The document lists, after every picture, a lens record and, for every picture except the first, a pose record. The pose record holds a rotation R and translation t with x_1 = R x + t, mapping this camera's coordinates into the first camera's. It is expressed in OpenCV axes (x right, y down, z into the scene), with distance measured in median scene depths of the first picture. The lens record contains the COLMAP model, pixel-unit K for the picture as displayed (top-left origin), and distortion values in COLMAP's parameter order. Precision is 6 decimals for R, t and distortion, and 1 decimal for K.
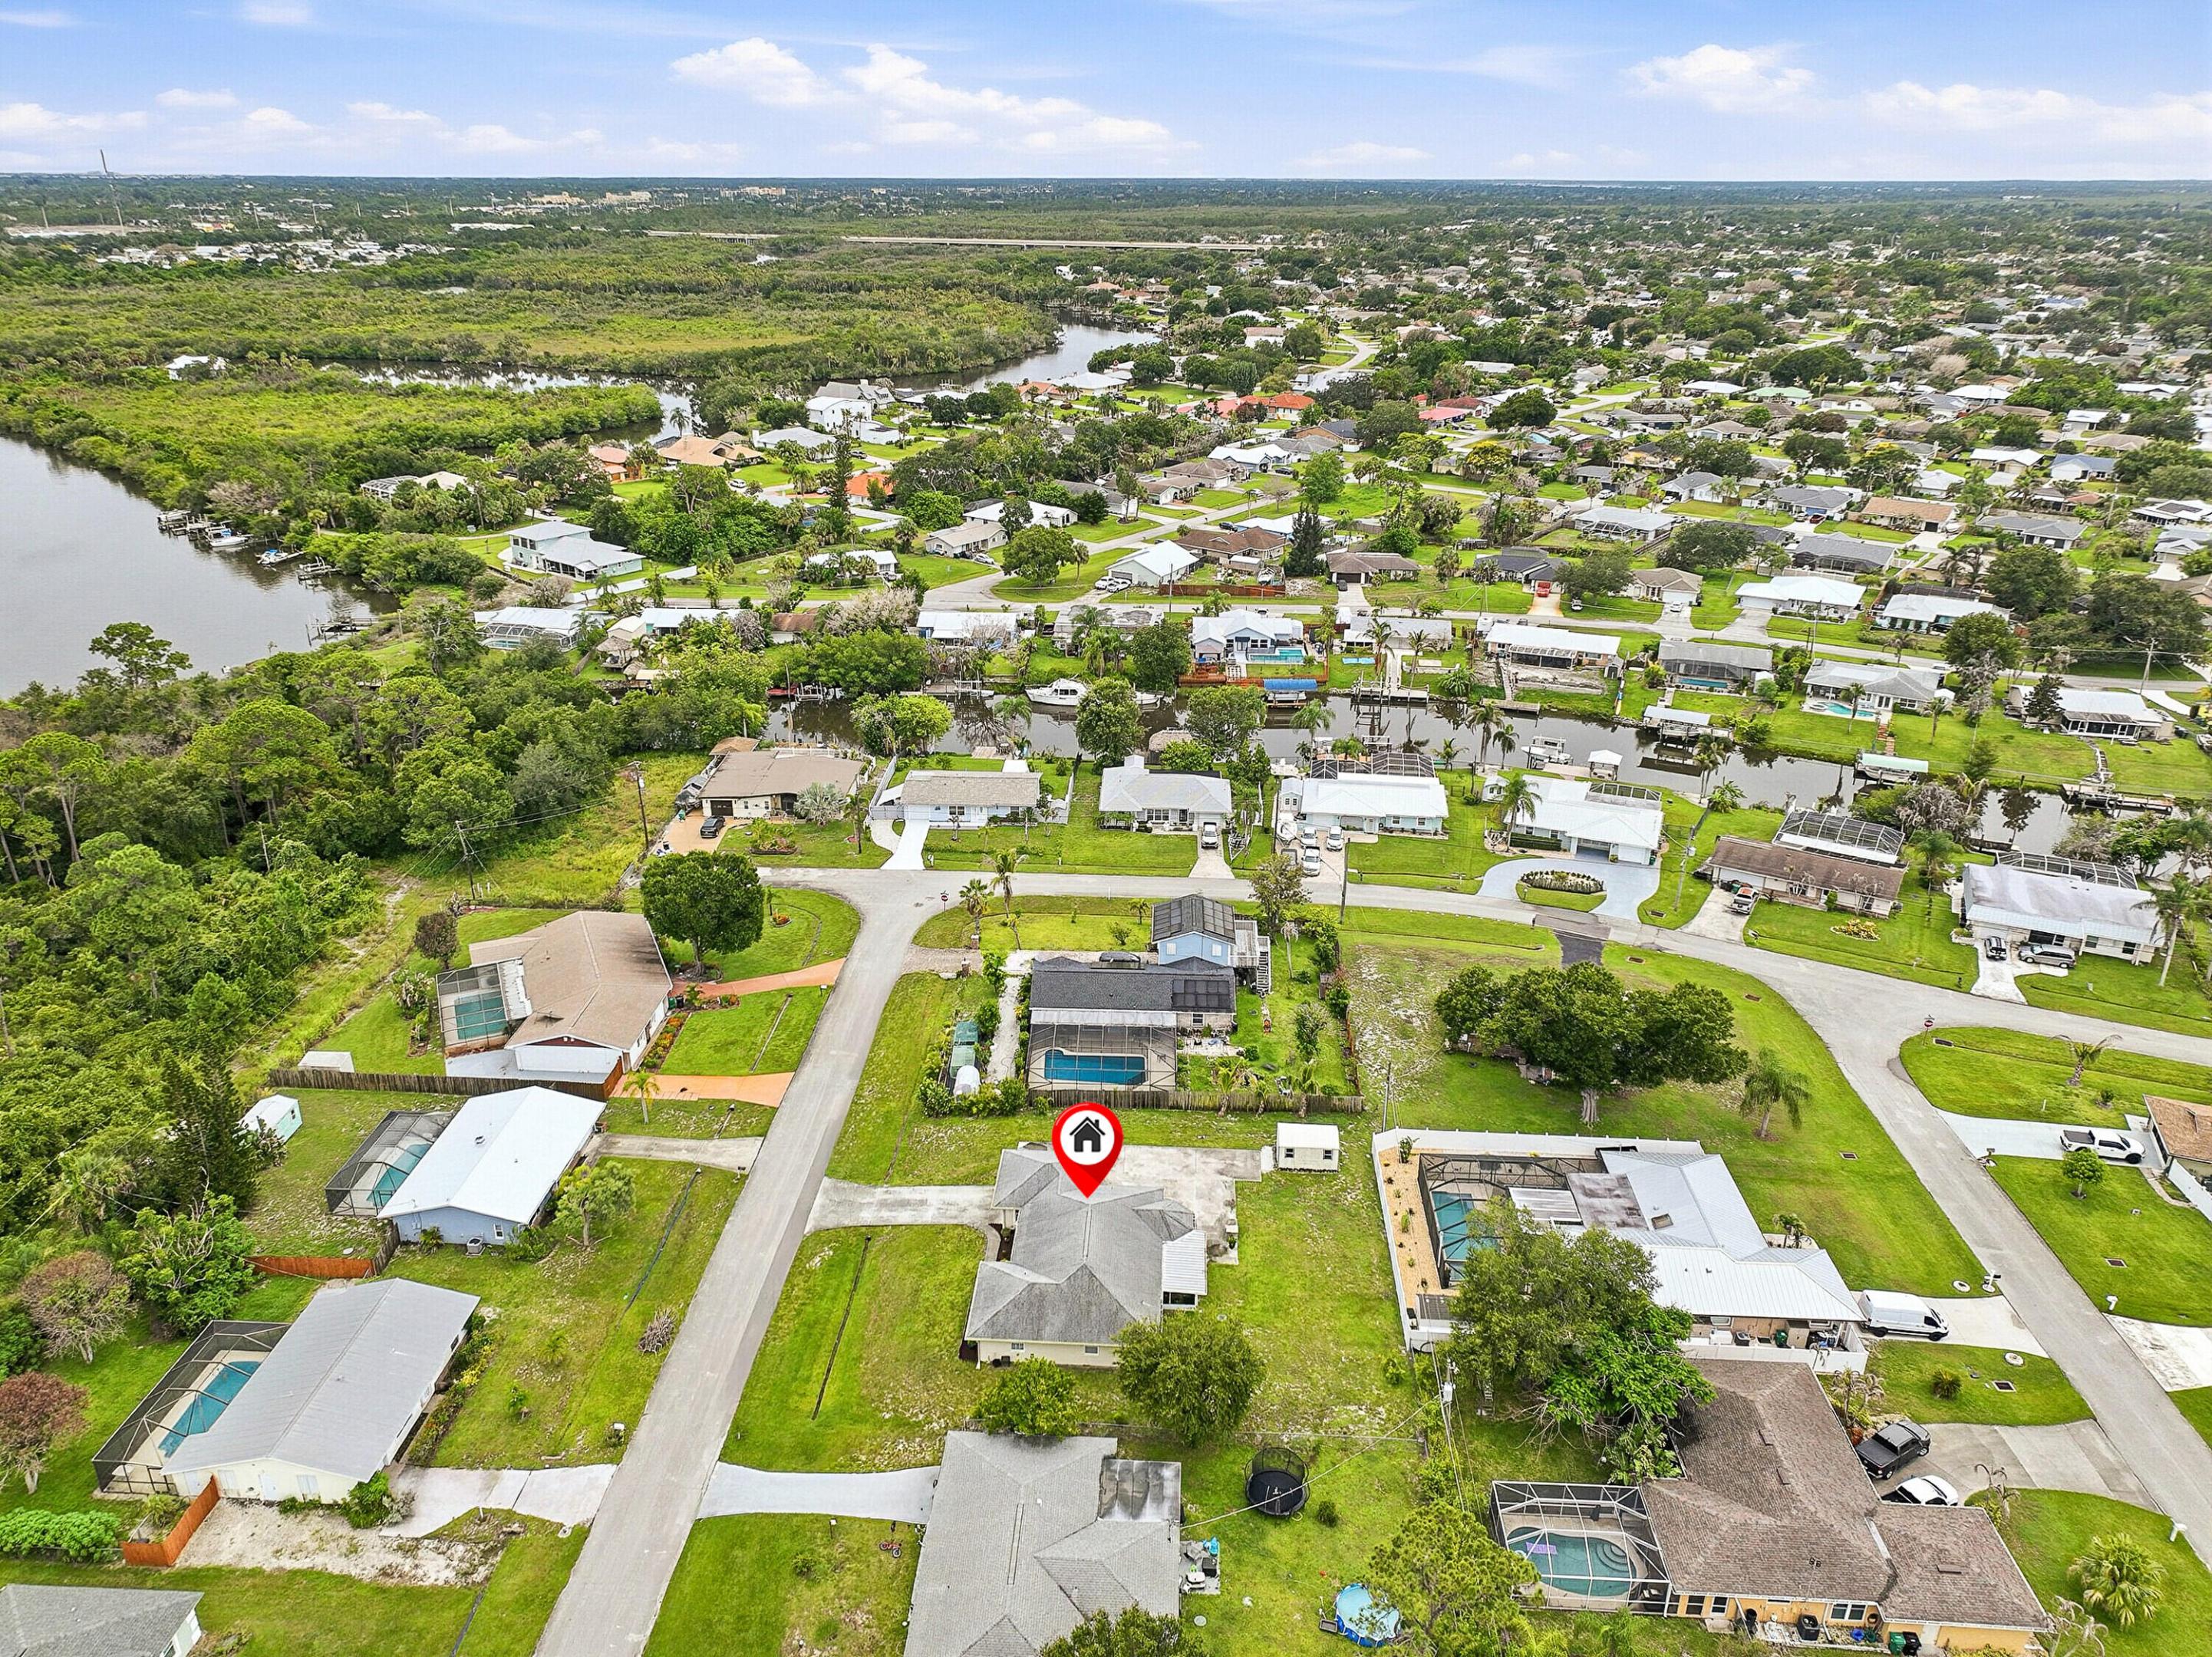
lens RADIAL K [[1553.2, 0, 1107.8], [0, 1553.2, 828.7], [0, 0, 1]] dist [-0.000681, 0.016500]
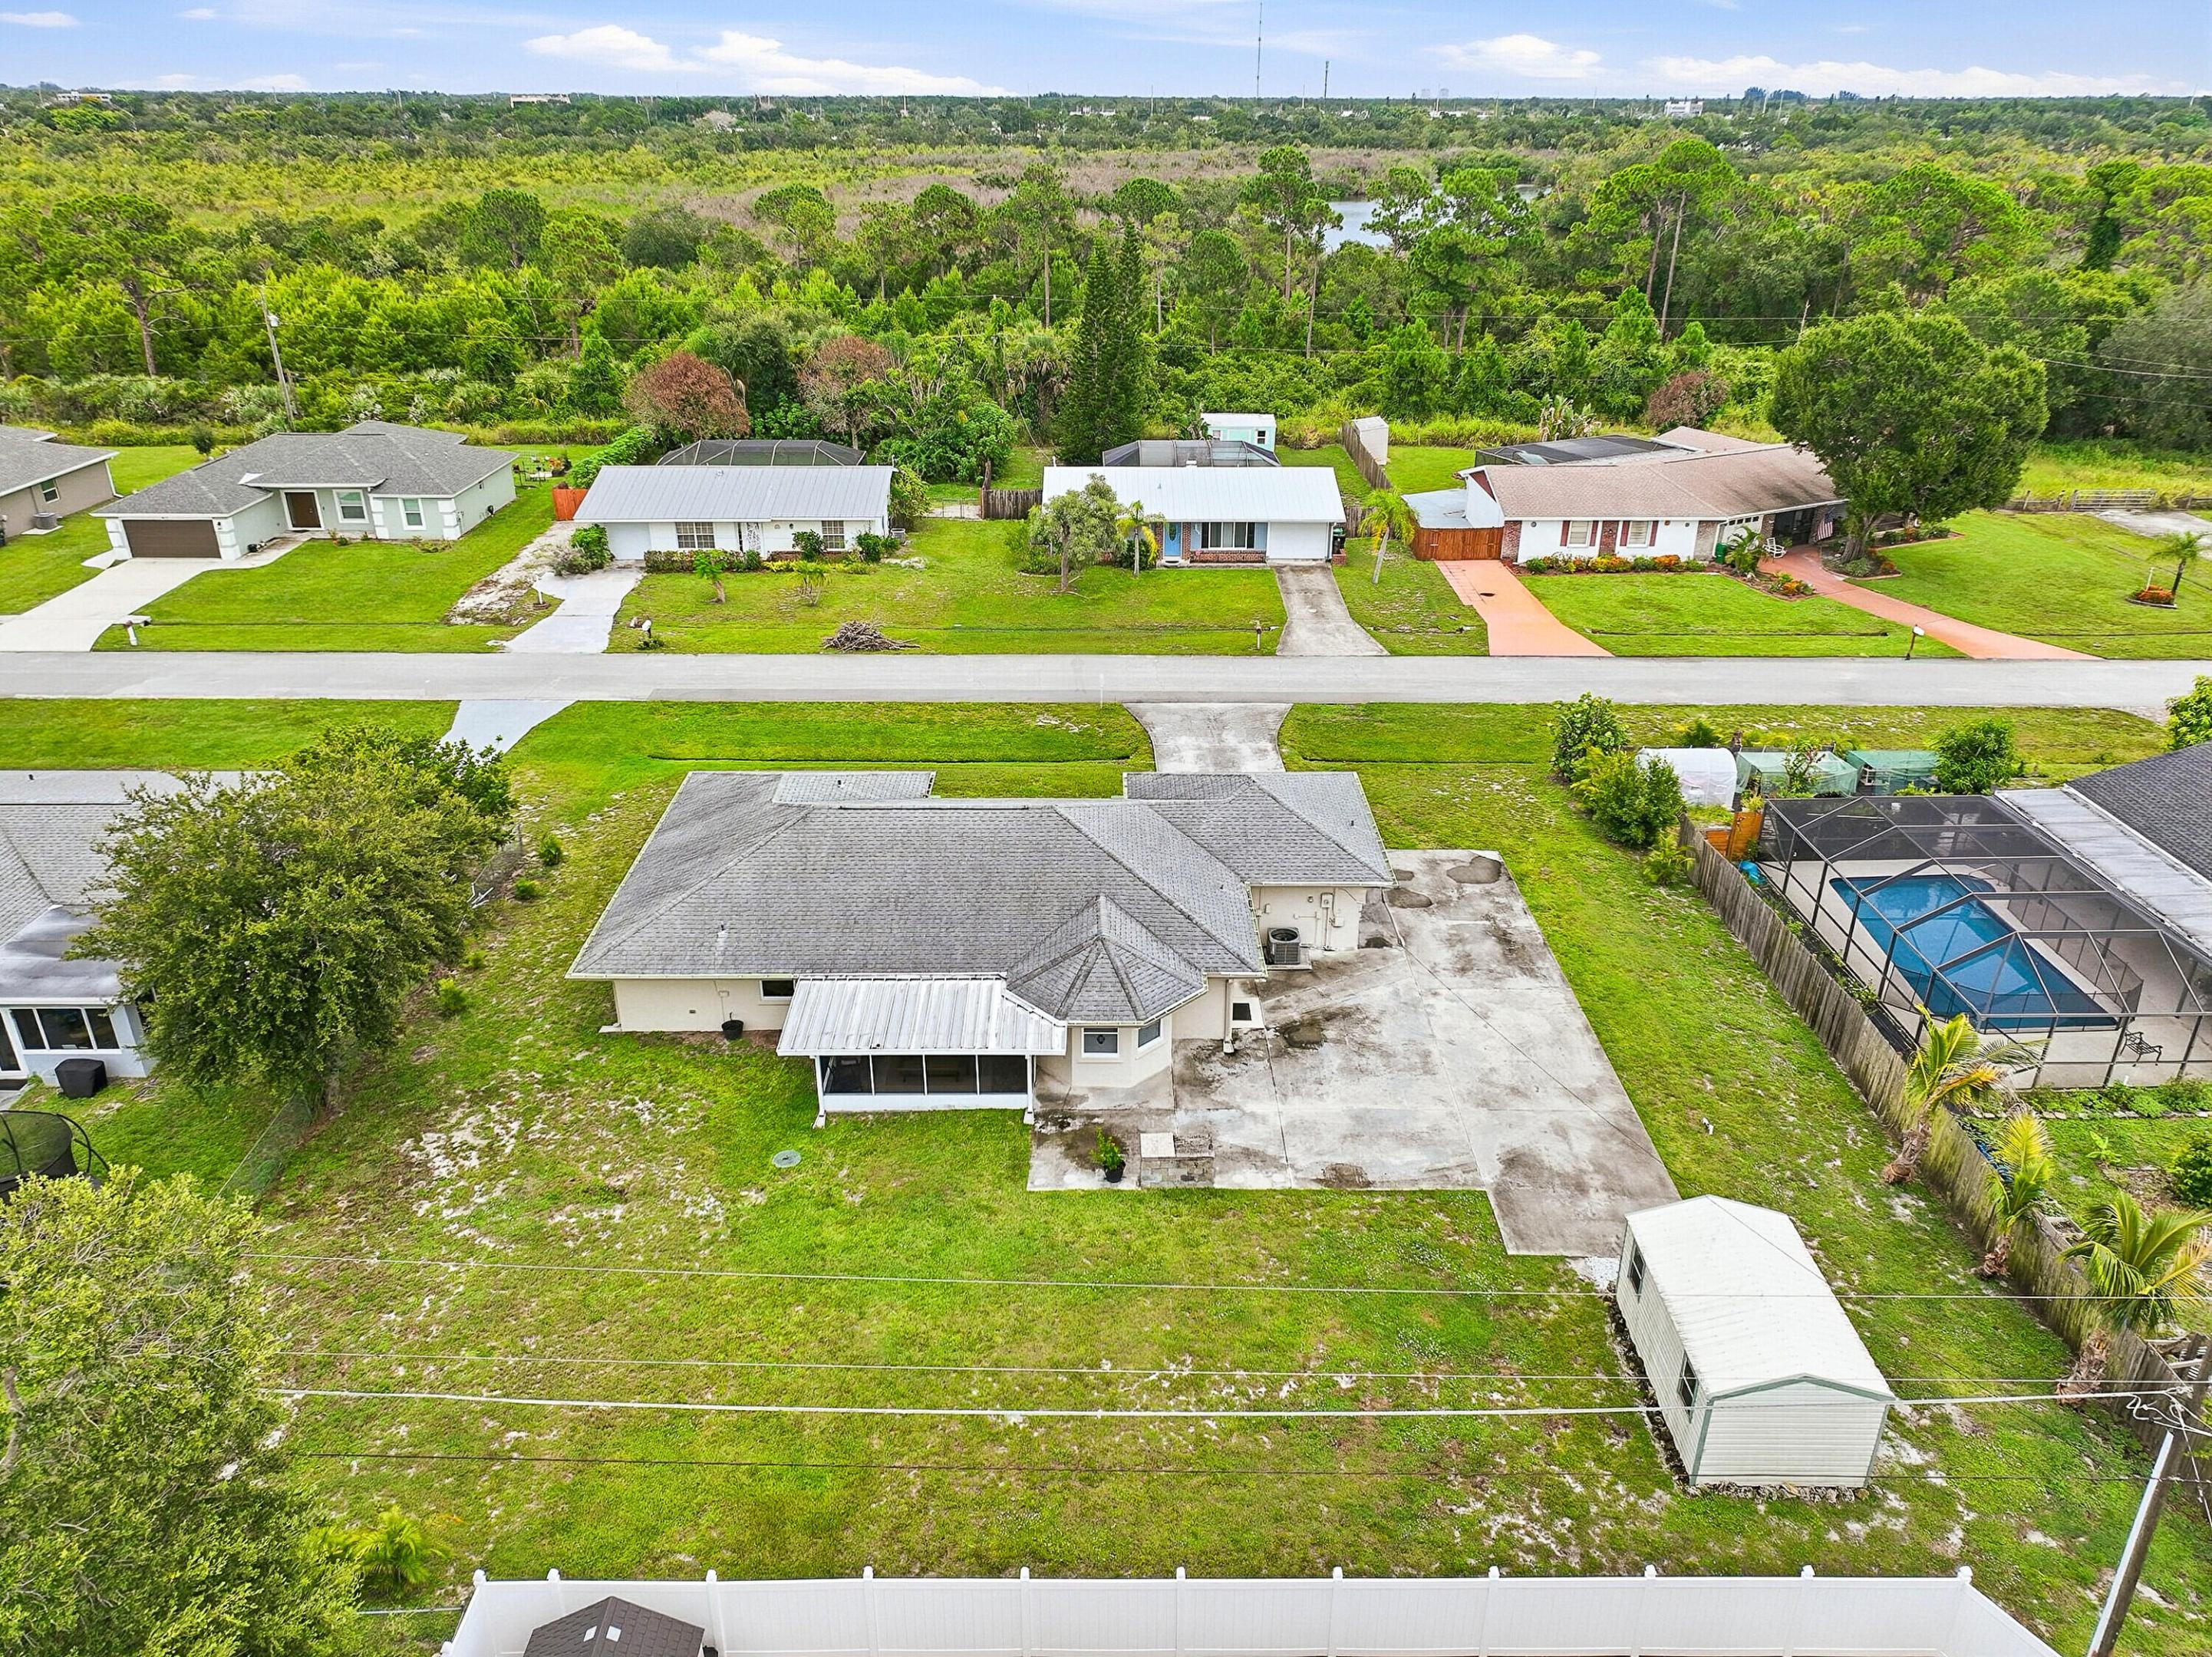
lens RADIAL K [[1553.2, 0, 1098.4], [0, 1553.2, 843.3], [0, 0, 1]] dist [-0.000681, 0.016500]
pose [[0.054835, 0.429427, -0.901435, 0.296564], [-0.391691, 0.839681, 0.376182, 0.091438], [0.918461, 0.332456, 0.214247, 0.826894]]
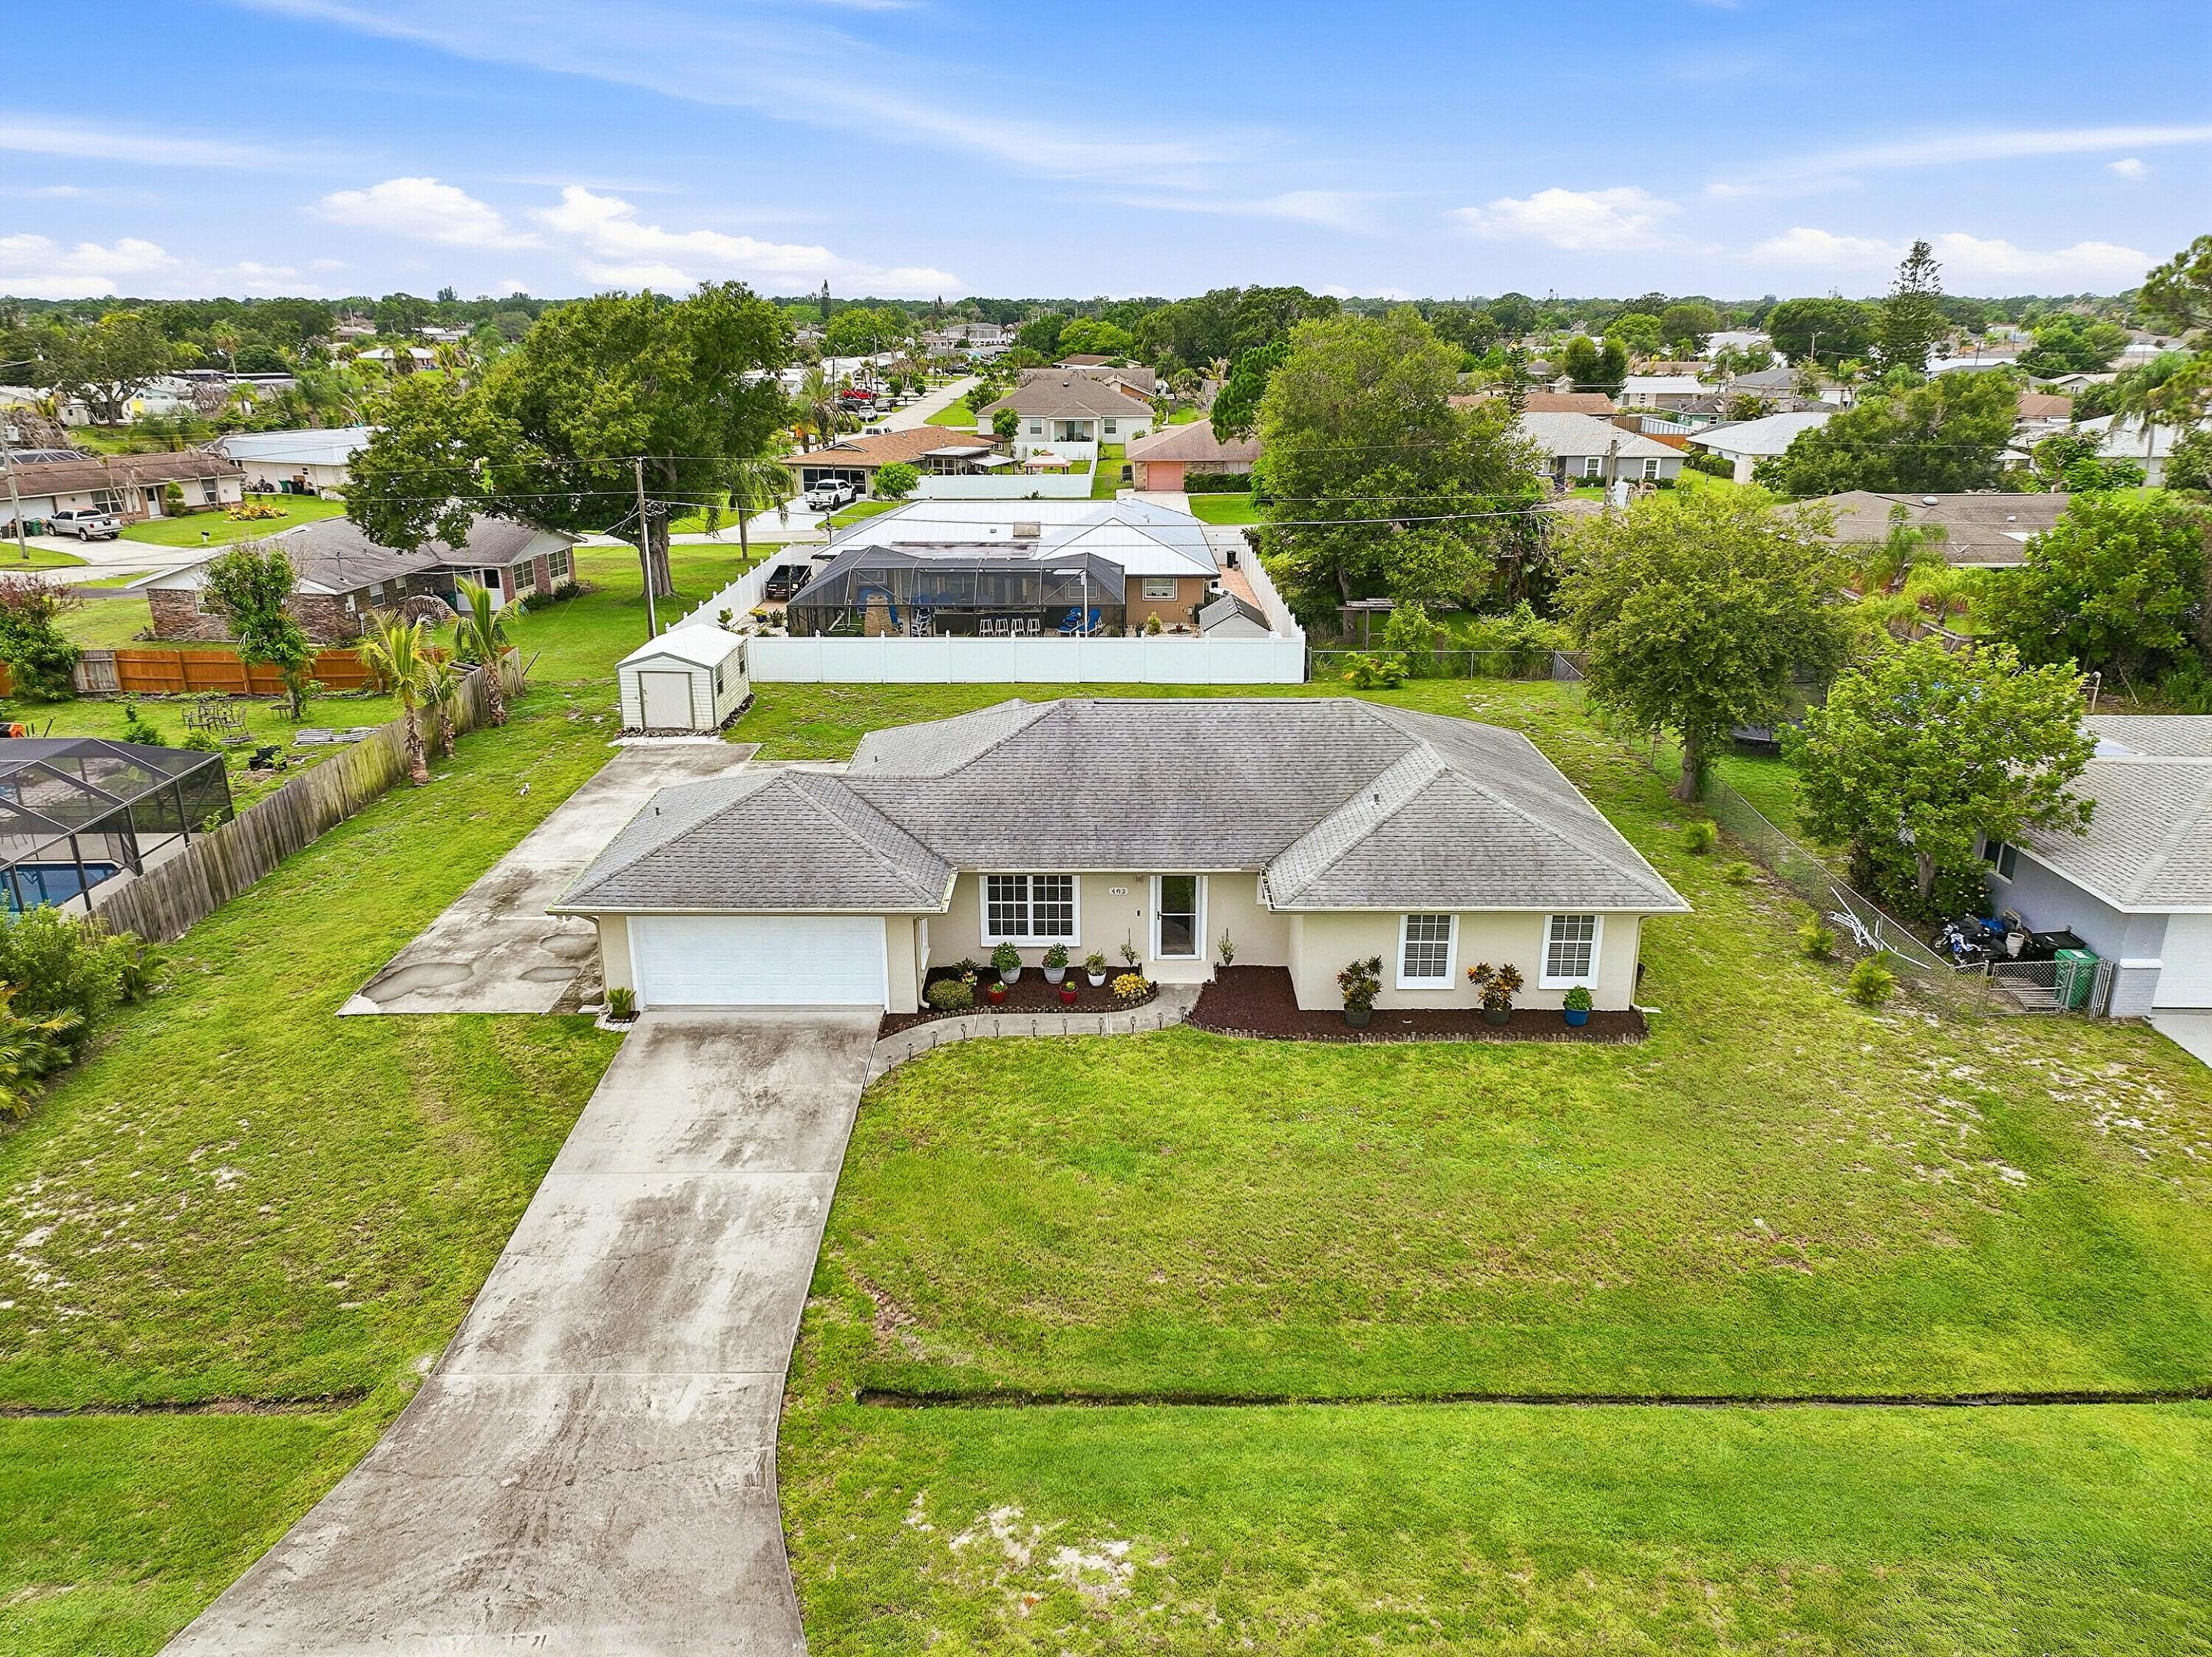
lens RADIAL K [[1553.2, 0, 1105.9], [0, 1553.2, 827.2], [0, 0, 1]] dist [-0.000681, 0.016500]
pose [[-0.054131, -0.321914, 0.945220, -0.283749], [0.391462, 0.863990, 0.316668, 0.148495], [-0.918601, 0.387159, 0.079249, 0.866692]]
